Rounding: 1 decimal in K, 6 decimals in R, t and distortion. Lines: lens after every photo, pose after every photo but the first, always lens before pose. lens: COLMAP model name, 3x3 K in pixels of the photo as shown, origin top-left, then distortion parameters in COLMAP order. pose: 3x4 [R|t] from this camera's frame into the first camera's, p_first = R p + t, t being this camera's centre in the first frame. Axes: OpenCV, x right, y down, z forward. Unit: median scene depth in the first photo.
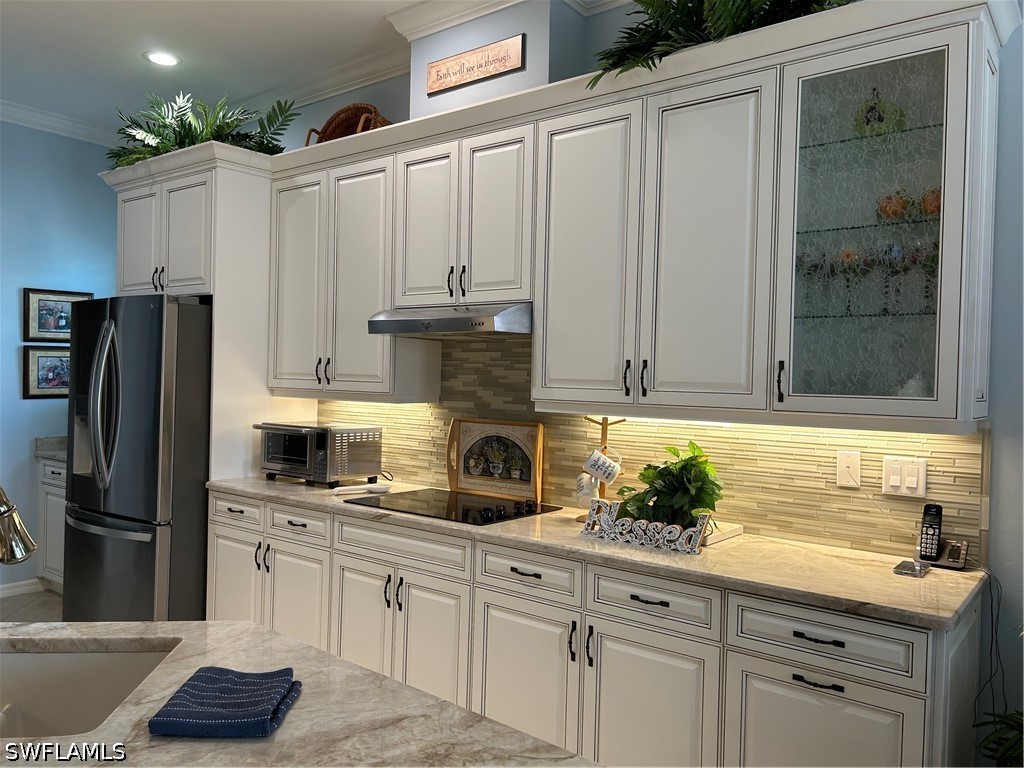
lens RADIAL K [[771.9, 0, 512.0], [0, 771.9, 384.0], [0, 0, 1]] dist [0.094457, -0.141462]
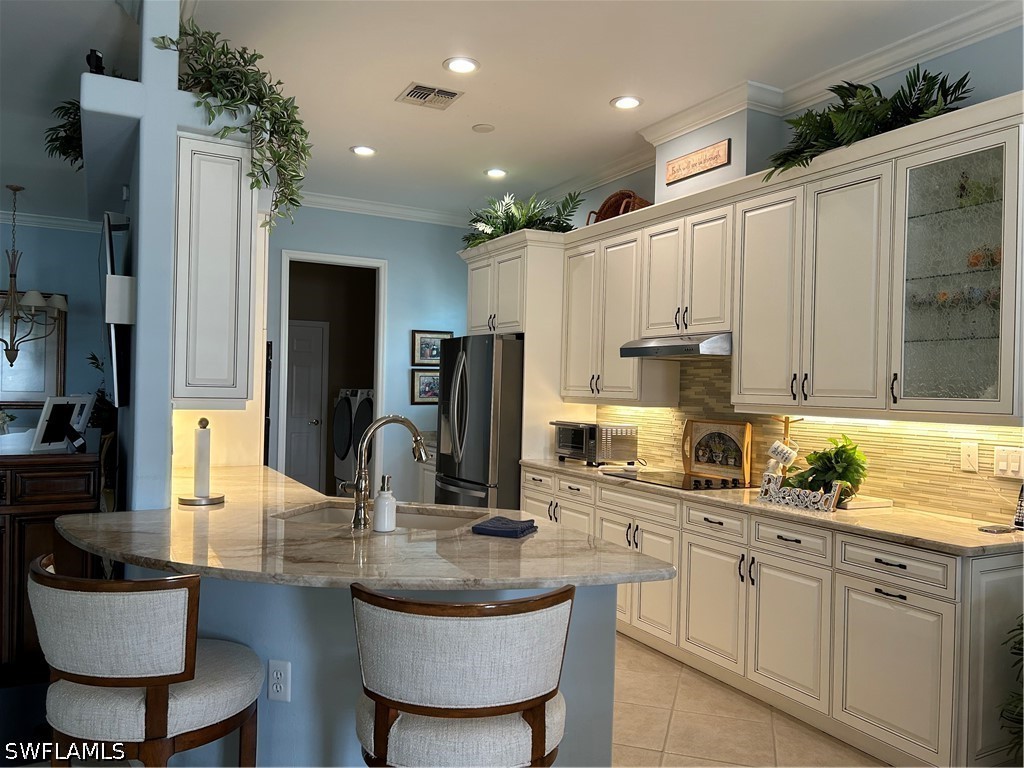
lens RADIAL K [[764.0, 0, 515.0], [0, 764.0, 381.7], [0, 0, 1]] dist [0.052422, -0.065569]
pose [[0.917332, -0.005286, -0.398088, 0.202117], [-0.005296, 0.999661, -0.025477, 0.017173], [0.398088, 0.025479, 0.916993, -0.377672]]
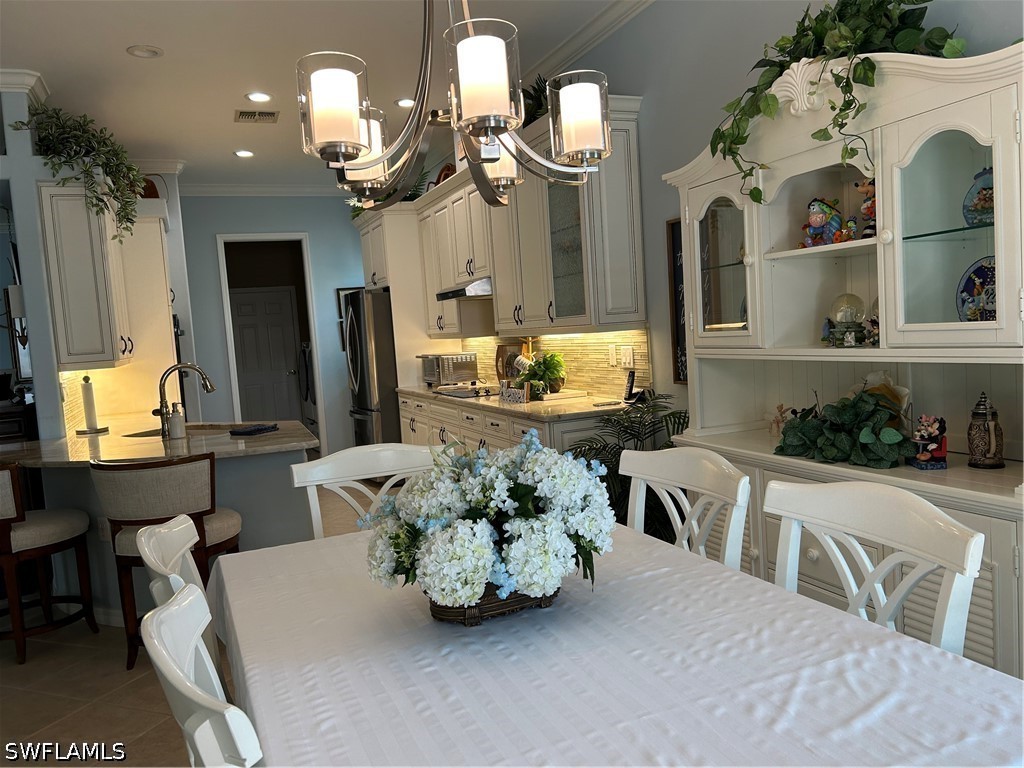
lens RADIAL K [[776.4, 0, 516.4], [0, 776.4, 370.4], [0, 0, 1]] dist [0.080171, -0.064969]
pose [[0.868807, -0.056762, -0.491886, 0.898548], [0.086935, 0.995463, 0.038679, 0.044291], [0.487459, -0.076367, 0.869800, -0.535352]]
